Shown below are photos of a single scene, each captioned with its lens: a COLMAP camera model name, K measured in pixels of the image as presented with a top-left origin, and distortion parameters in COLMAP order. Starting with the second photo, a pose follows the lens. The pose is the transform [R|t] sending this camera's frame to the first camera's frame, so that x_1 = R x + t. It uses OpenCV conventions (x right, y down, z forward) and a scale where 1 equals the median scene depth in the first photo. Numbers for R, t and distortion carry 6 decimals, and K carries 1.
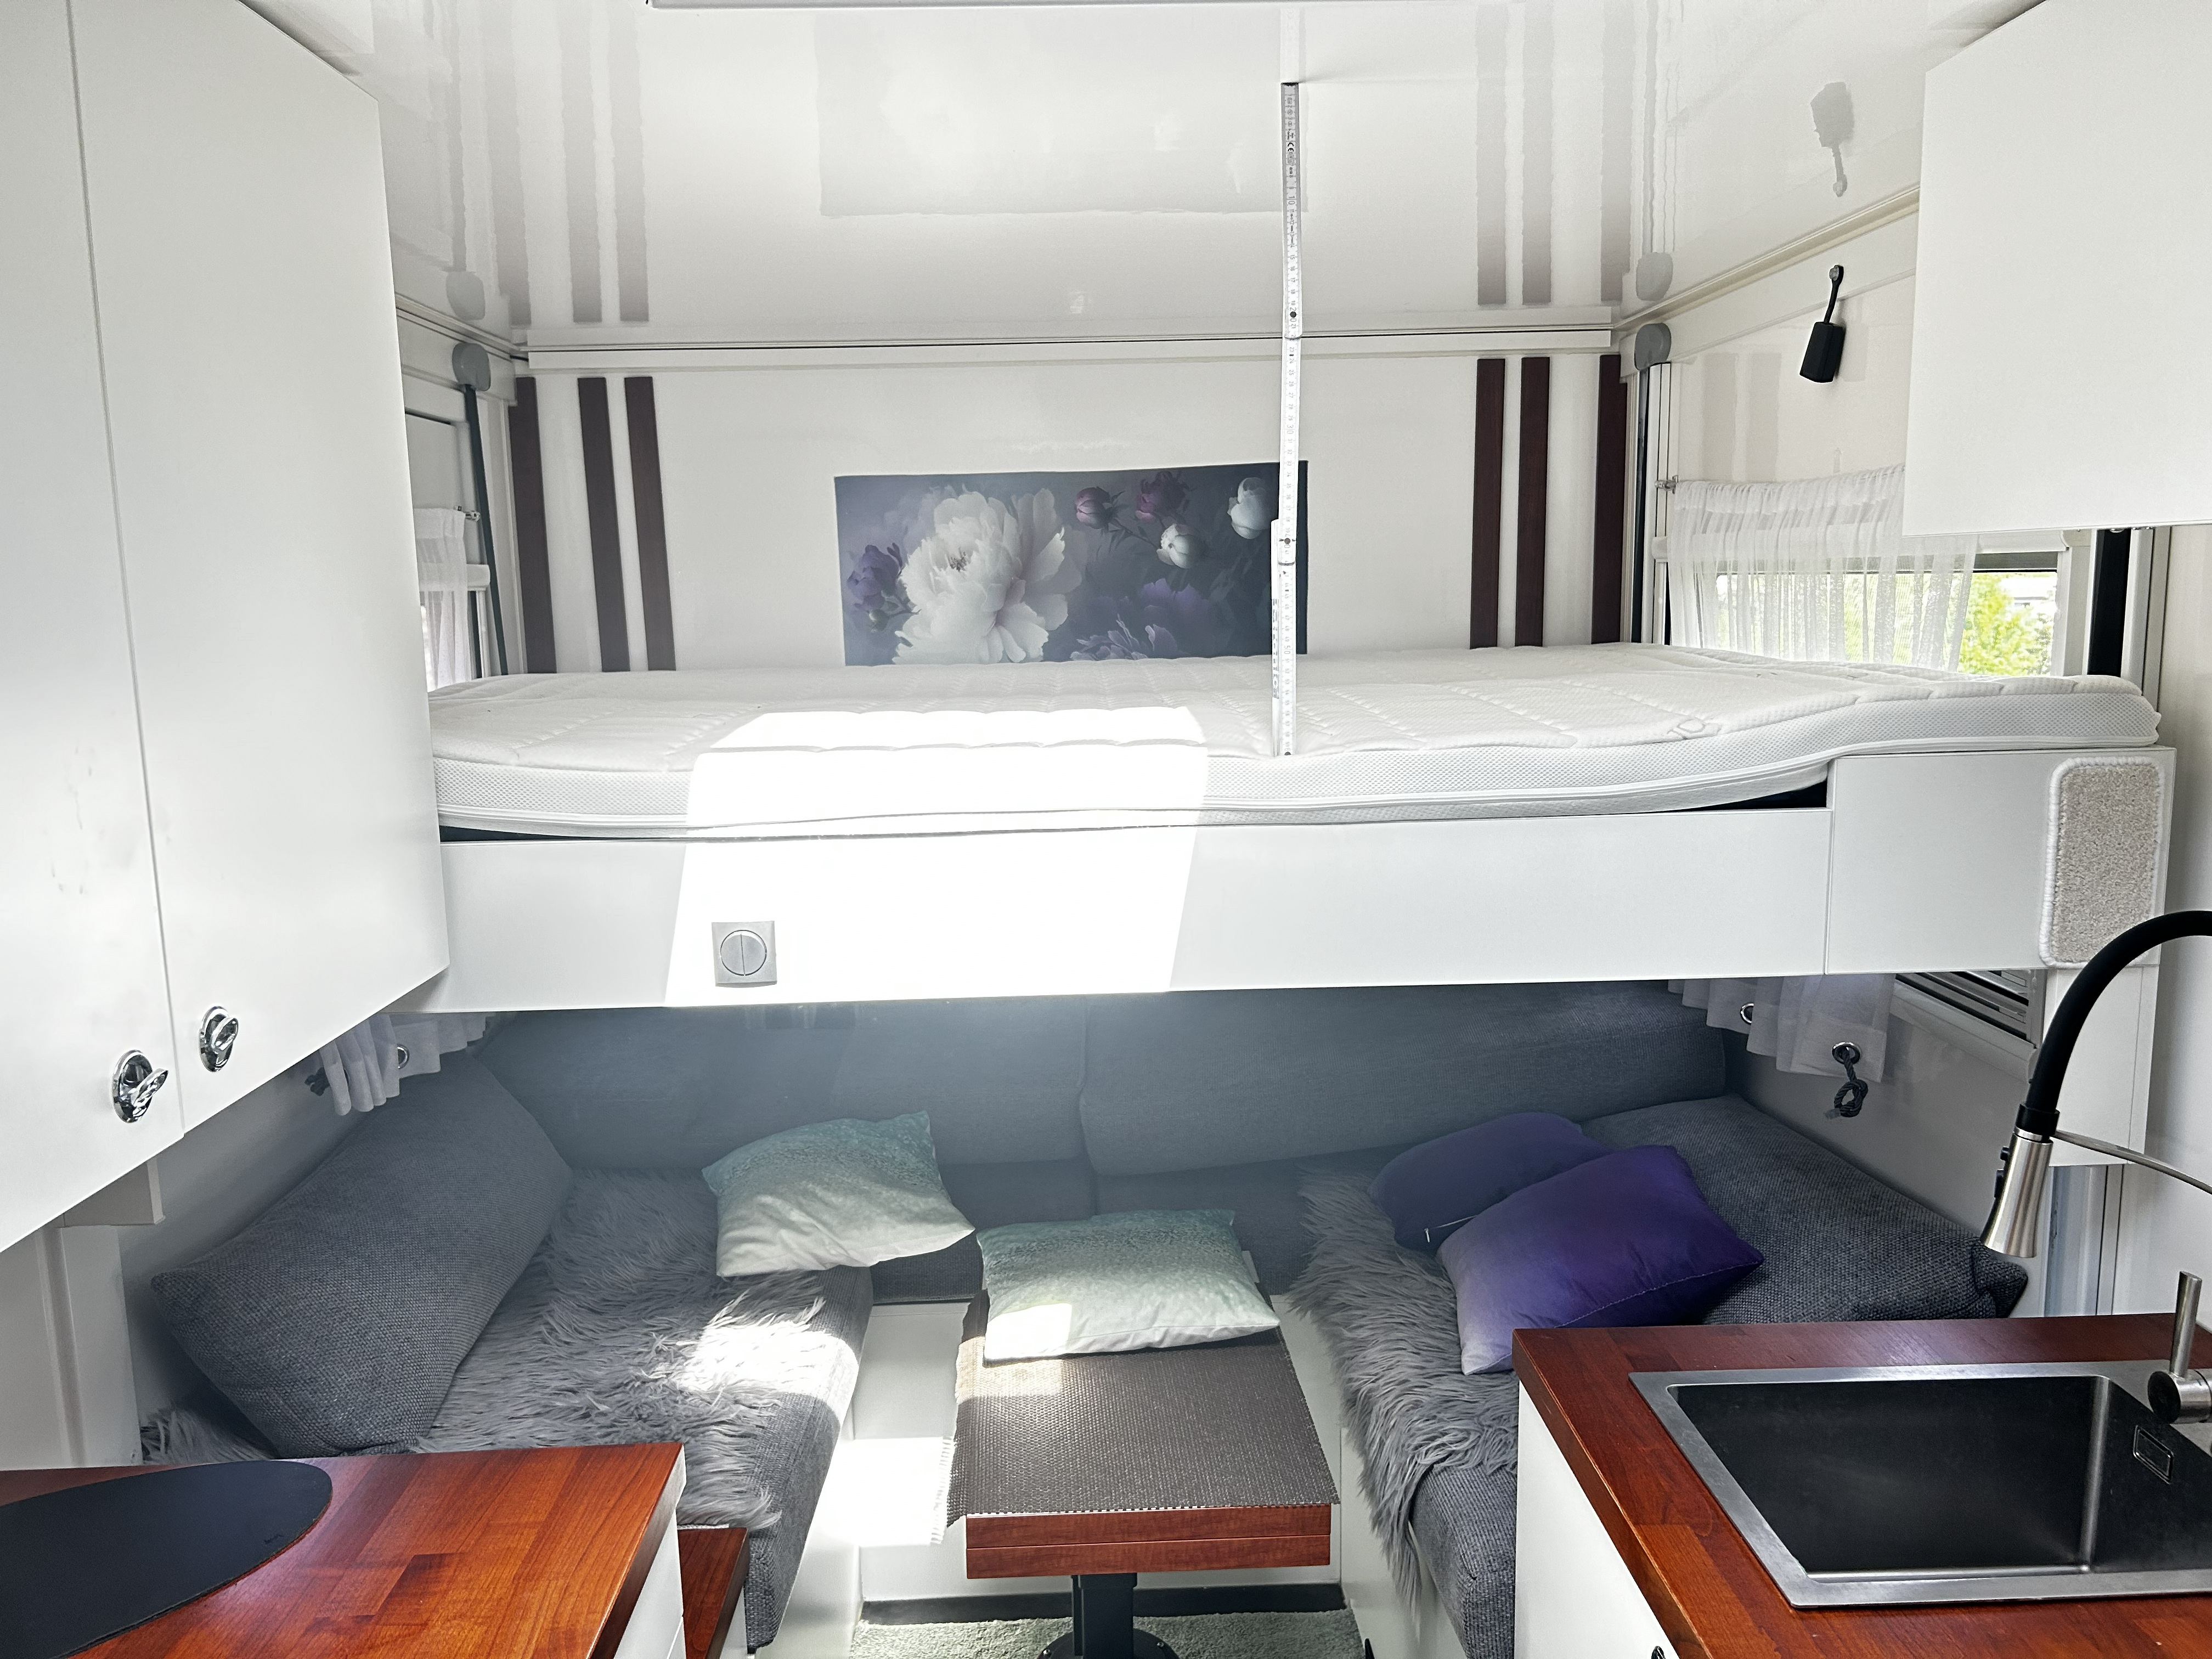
lens RADIAL K [[1684.6, 0, 1106.0], [0, 1684.6, 829.5], [0, 0, 1]] dist [0.039513, -0.056077]
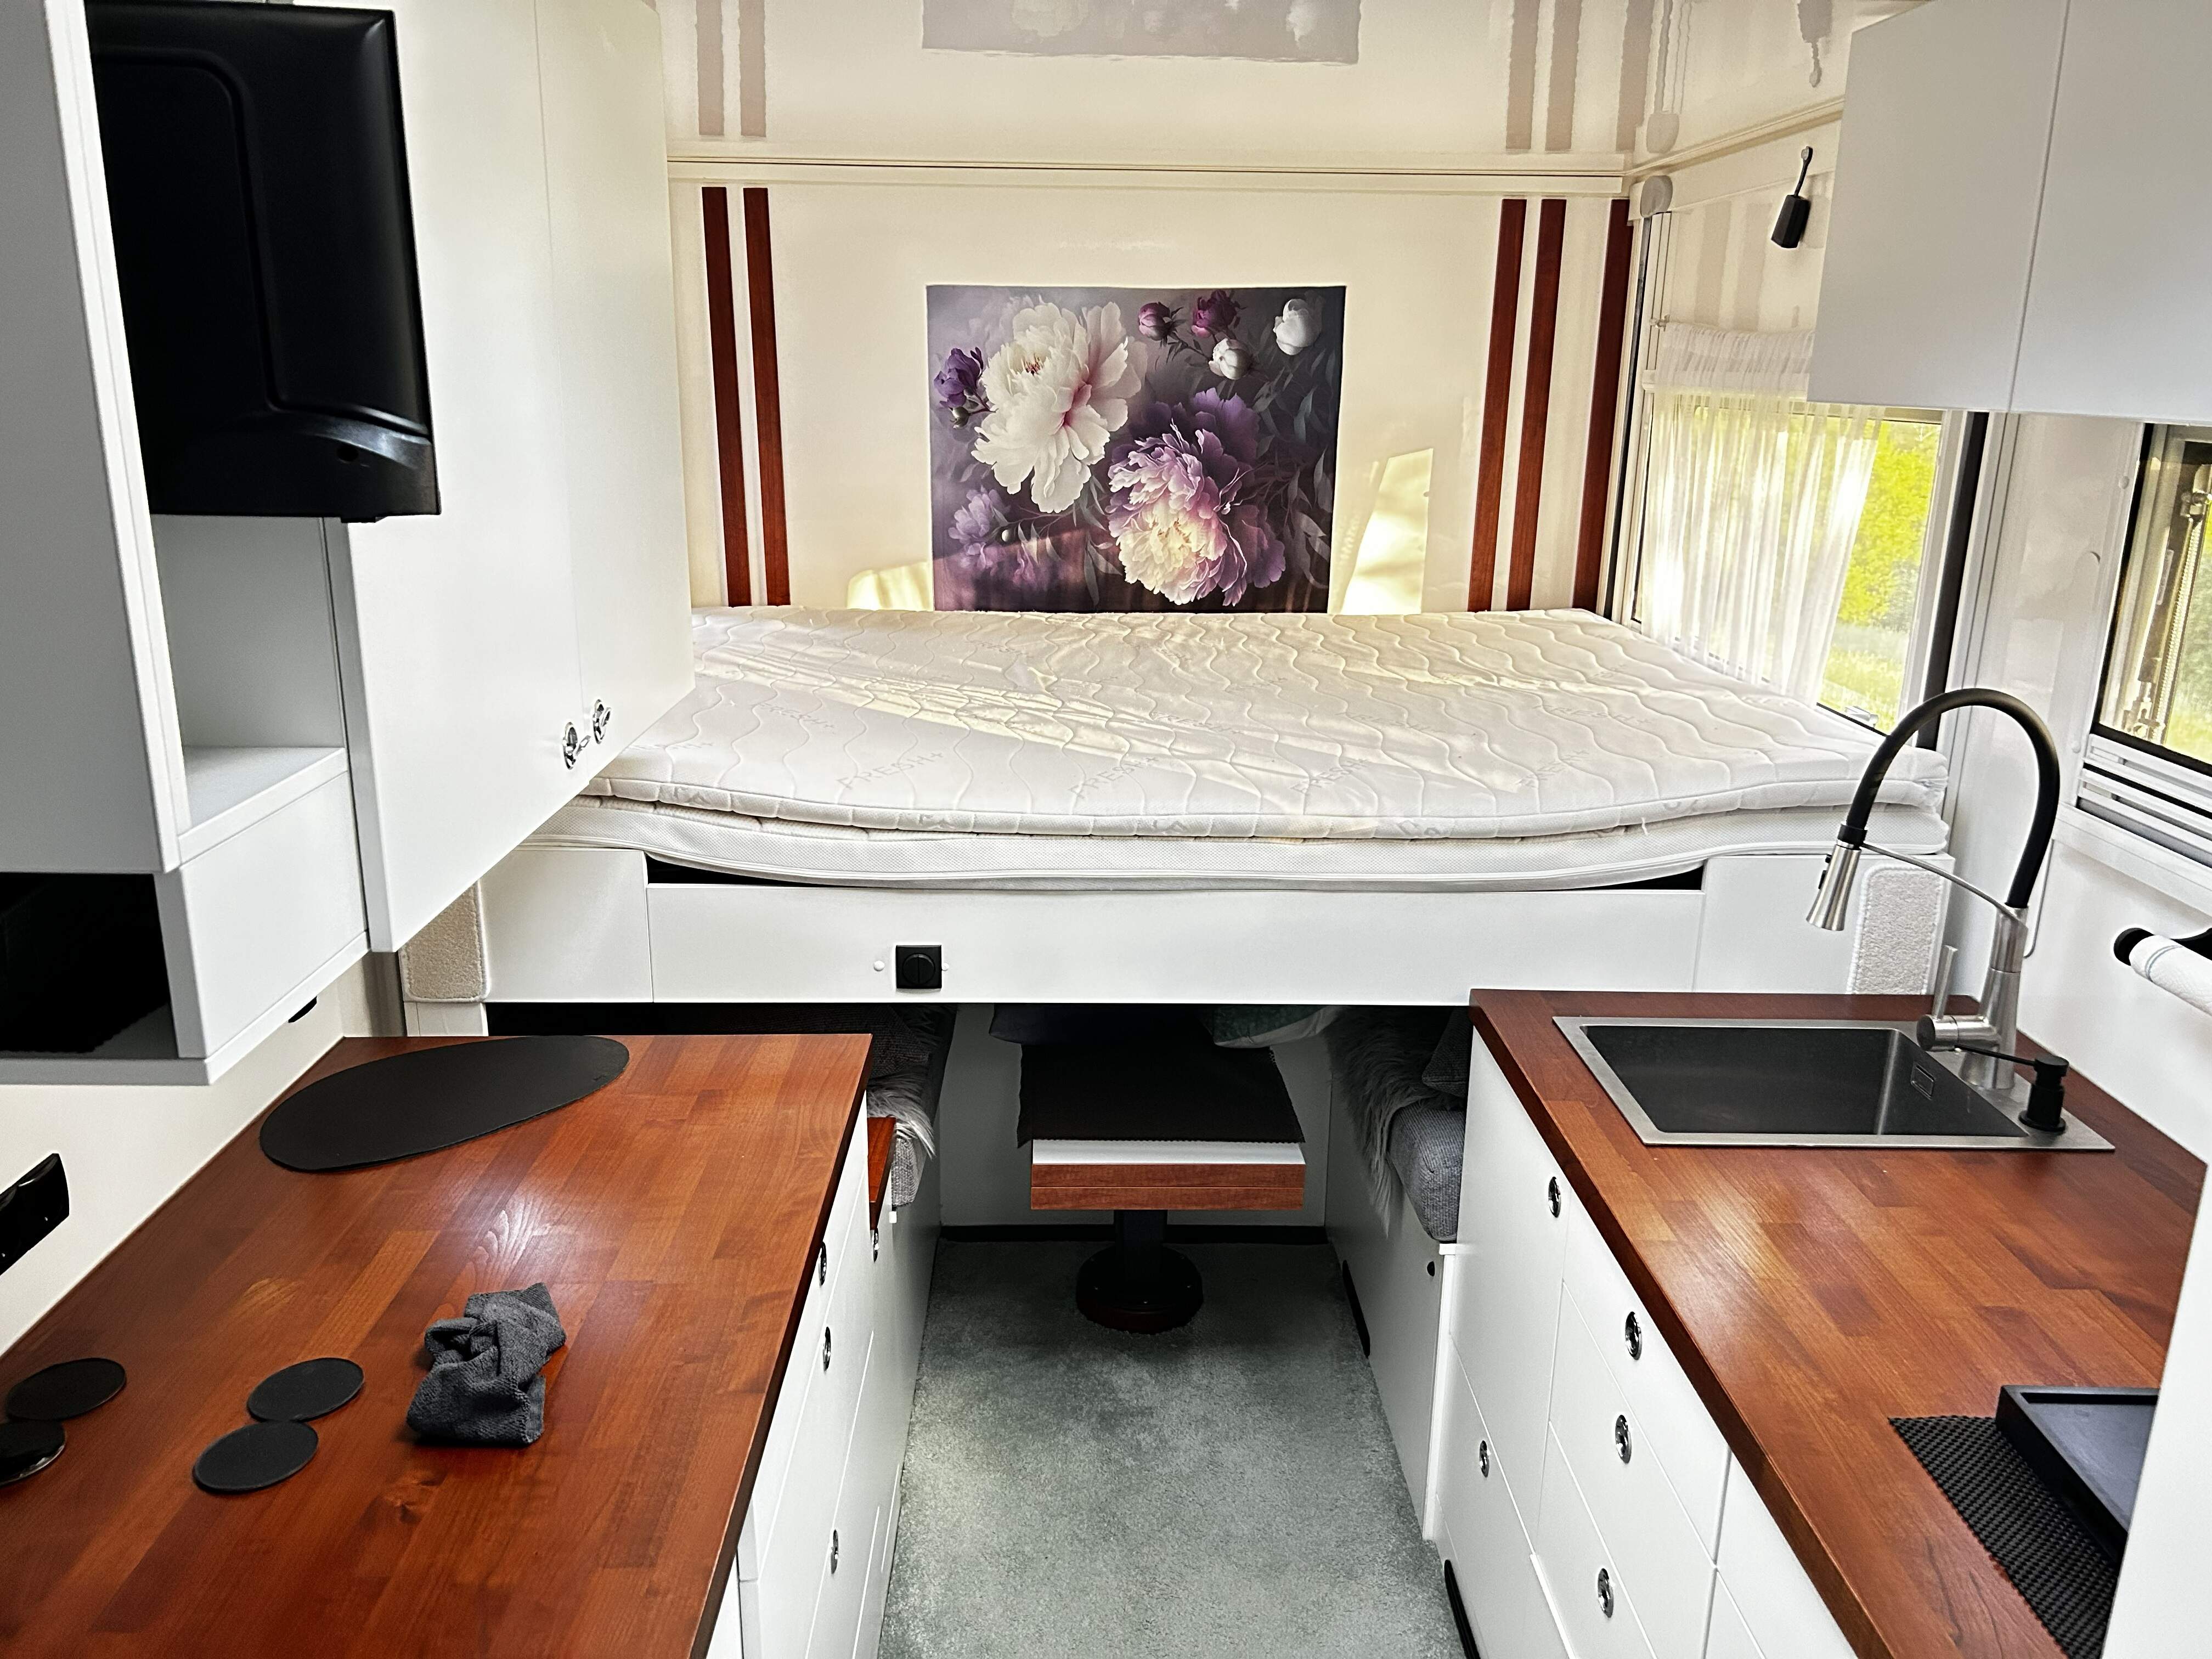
lens RADIAL K [[1684.6, 0, 1106.0], [0, 1684.6, 829.5], [0, 0, 1]] dist [0.039513, -0.056077]
pose [[0.999353, 0.035976, 0.000155, -0.028259], [-0.035717, 0.991640, 0.123994, 0.006578], [0.004307, -0.123919, 0.992283, -0.162099]]
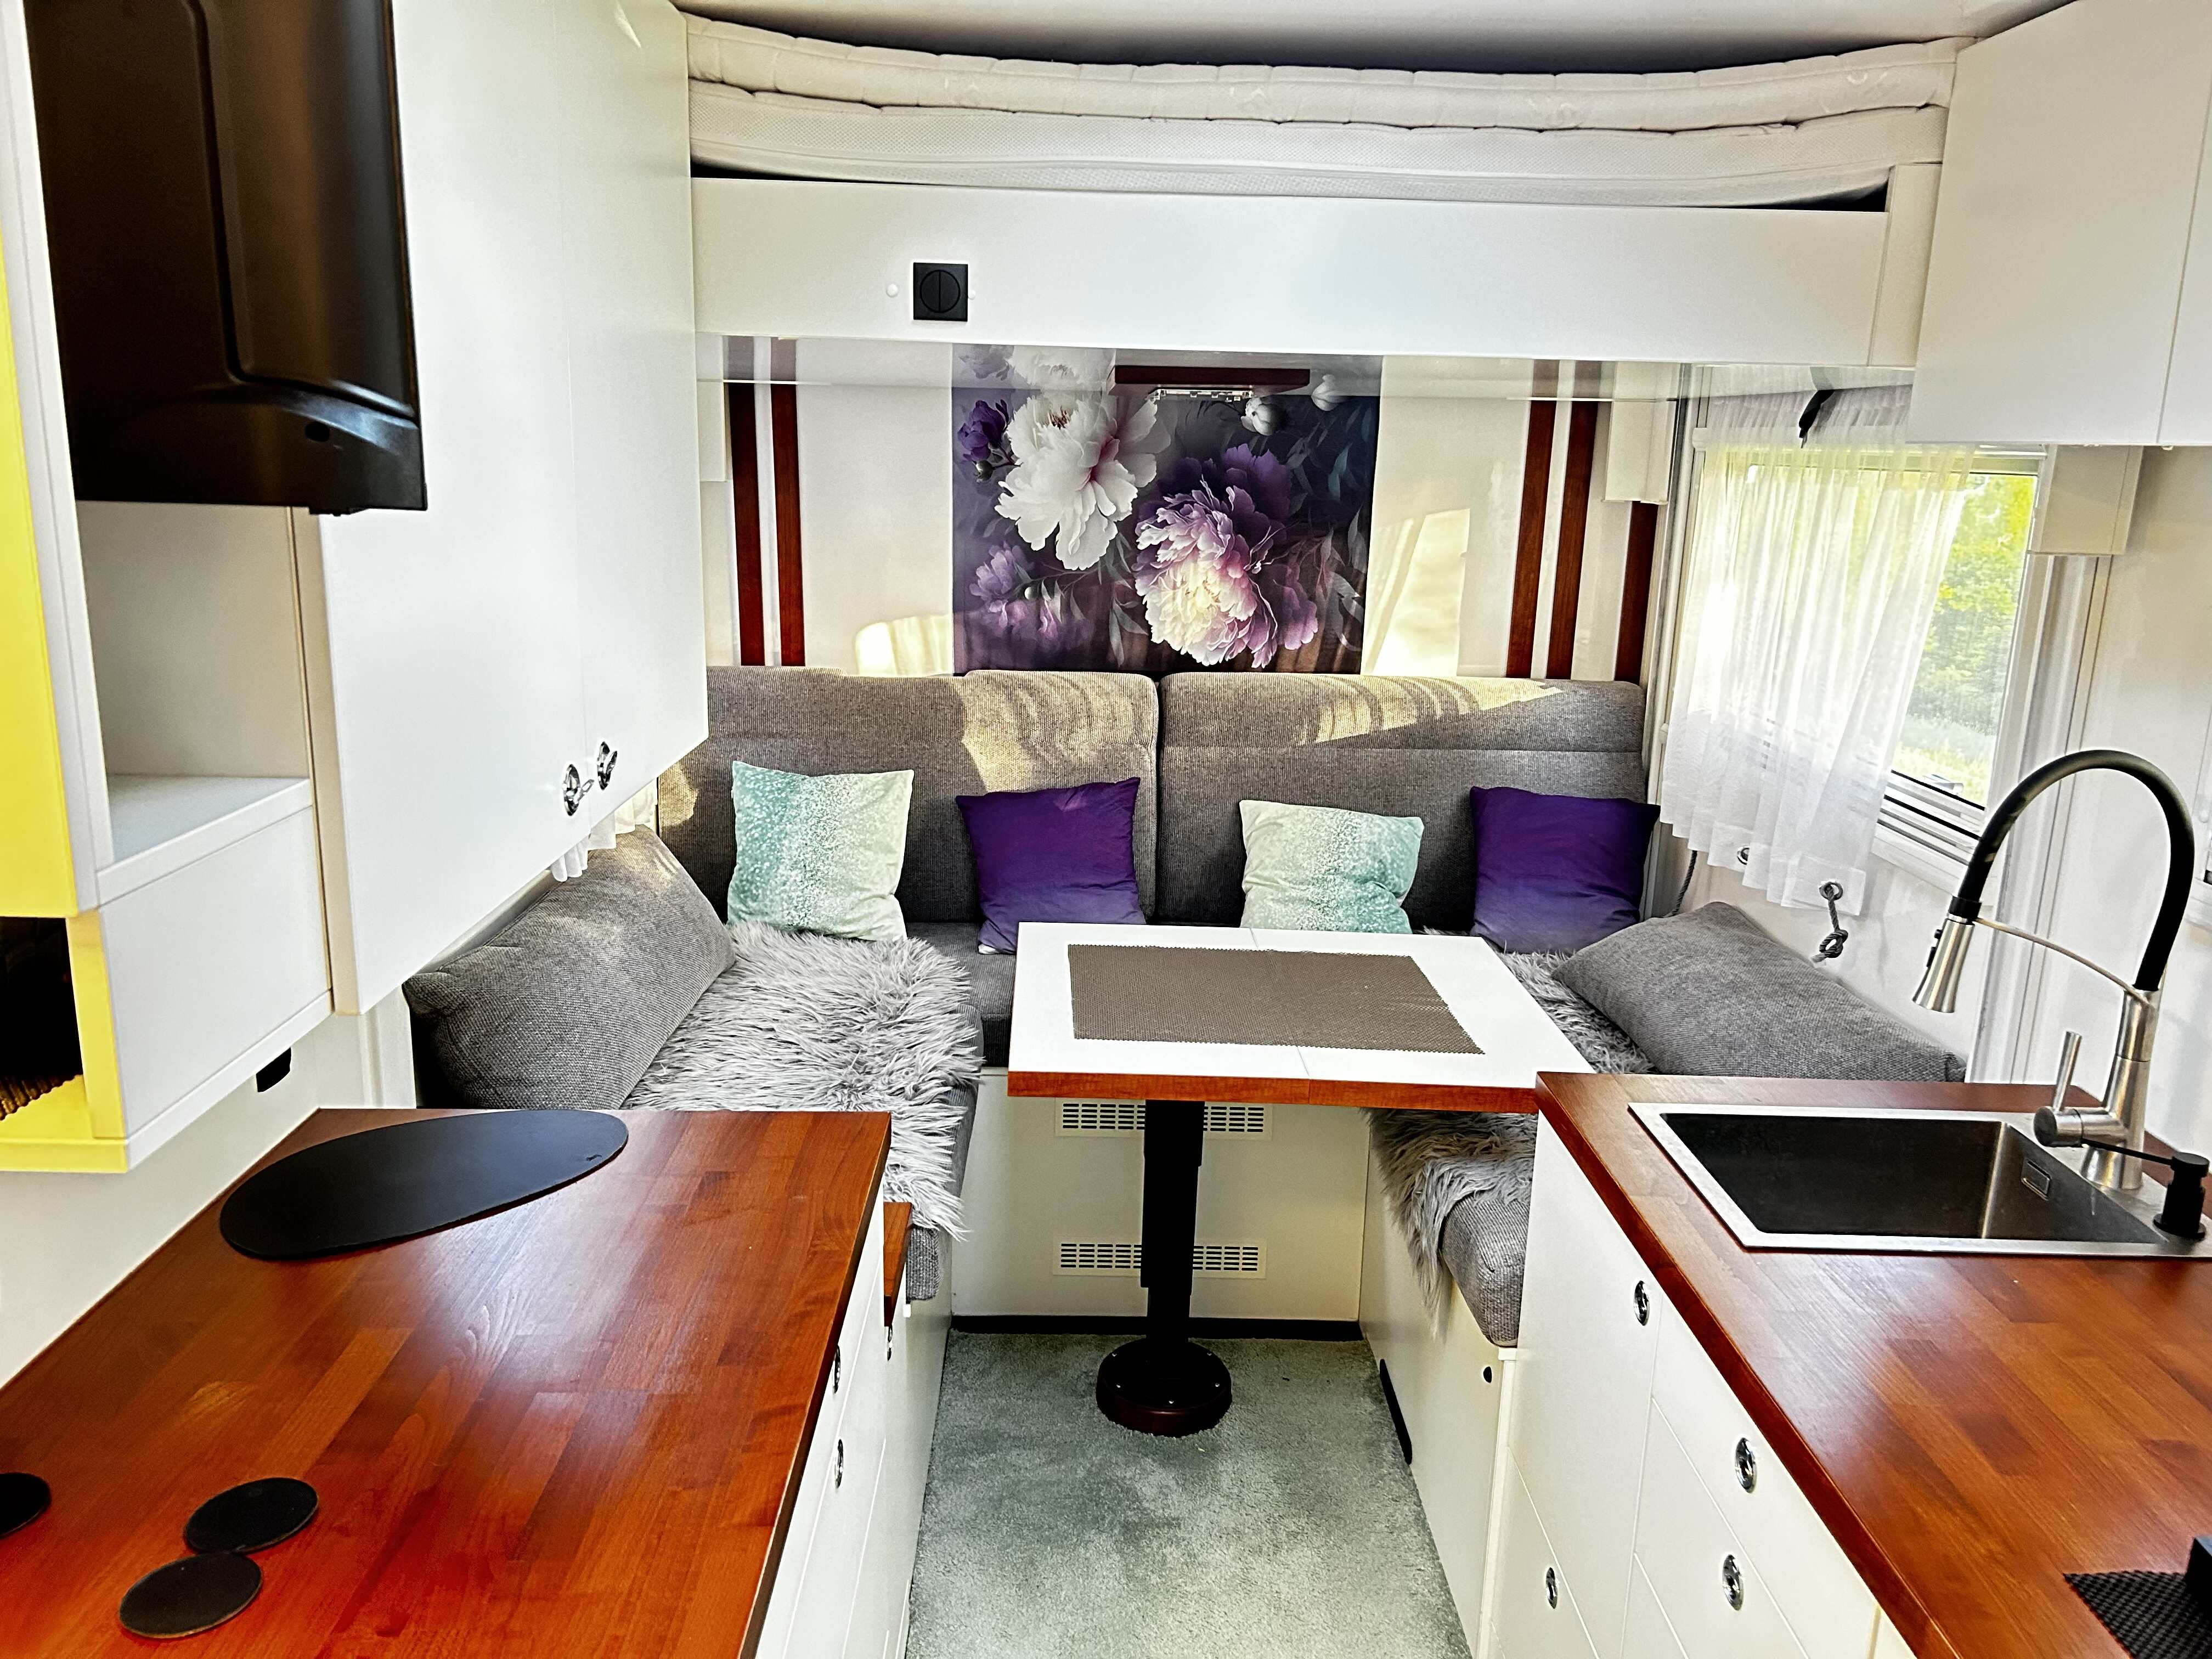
lens RADIAL K [[1684.6, 0, 1106.0], [0, 1684.6, 829.5], [0, 0, 1]] dist [0.039513, -0.056077]
pose [[0.998833, 0.048156, -0.003674, -0.041402], [-0.047699, 0.995559, 0.081159, 0.016035], [0.007565, -0.080889, 0.996694, -0.117628]]
